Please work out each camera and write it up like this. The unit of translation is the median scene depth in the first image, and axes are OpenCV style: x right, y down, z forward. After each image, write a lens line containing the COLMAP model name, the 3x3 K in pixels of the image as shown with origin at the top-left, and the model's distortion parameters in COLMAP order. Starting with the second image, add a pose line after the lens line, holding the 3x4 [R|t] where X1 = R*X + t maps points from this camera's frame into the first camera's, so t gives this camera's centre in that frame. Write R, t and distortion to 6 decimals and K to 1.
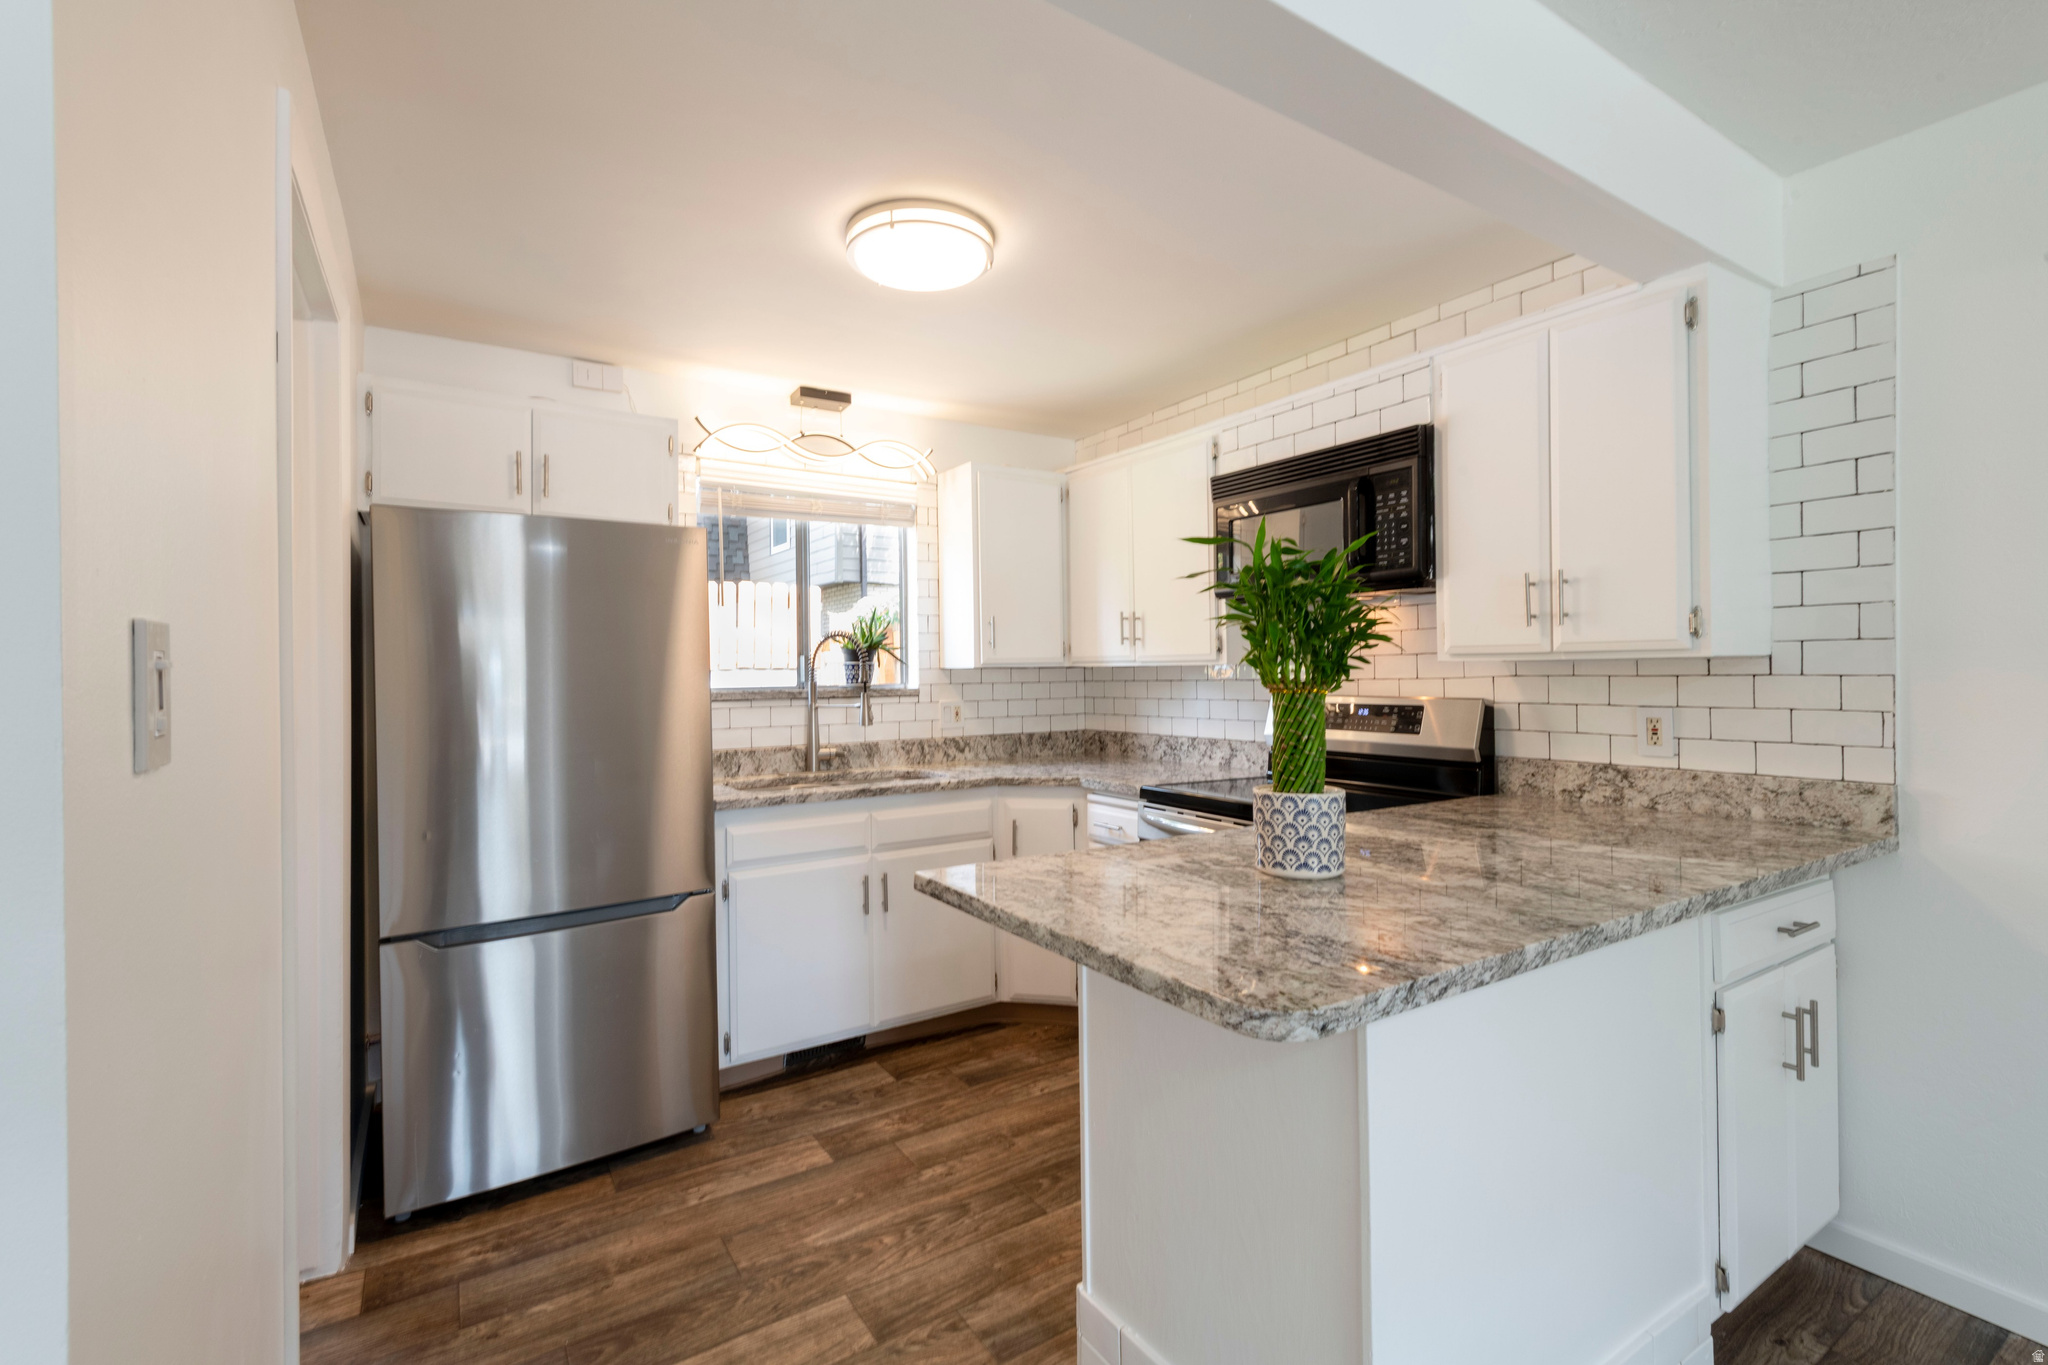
lens RADIAL K [[907.7, 0, 1026.4], [0, 907.7, 667.8], [0, 0, 1]] dist [0.000995, 0.000037]
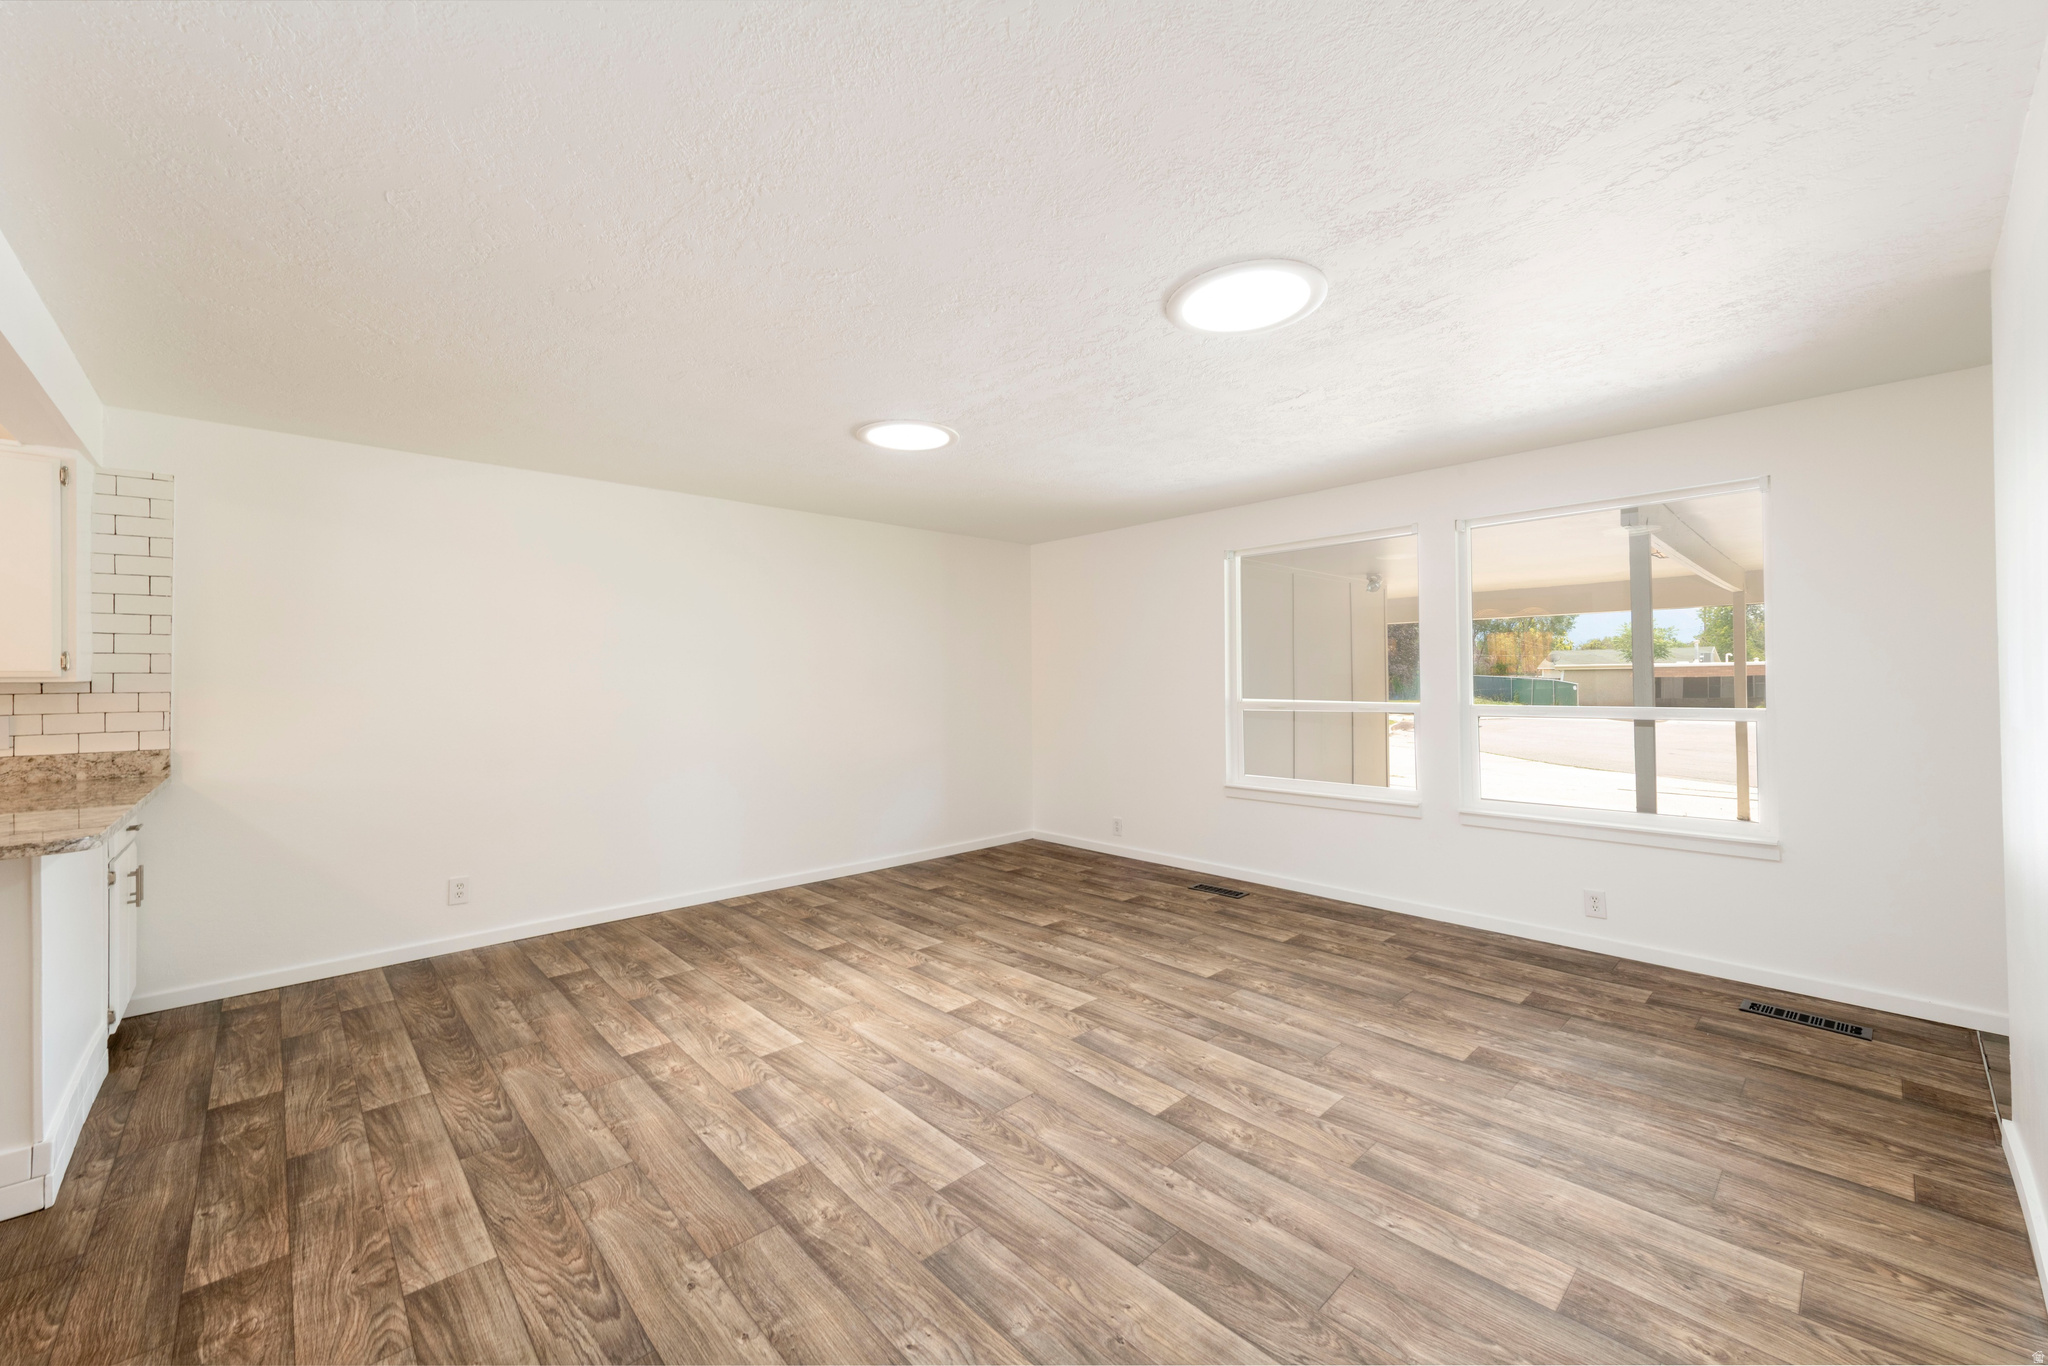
lens RADIAL K [[806.1, 0, 1026.0], [0, 806.1, 675.9], [0, 0, 1]] dist [-0.001233, -0.000221]
pose [[-0.178702, 0.012181, 0.983828, -1.017330], [0.002602, 0.999926, -0.011908, -0.001543], [-0.983900, 0.000432, -0.178720, -0.466404]]
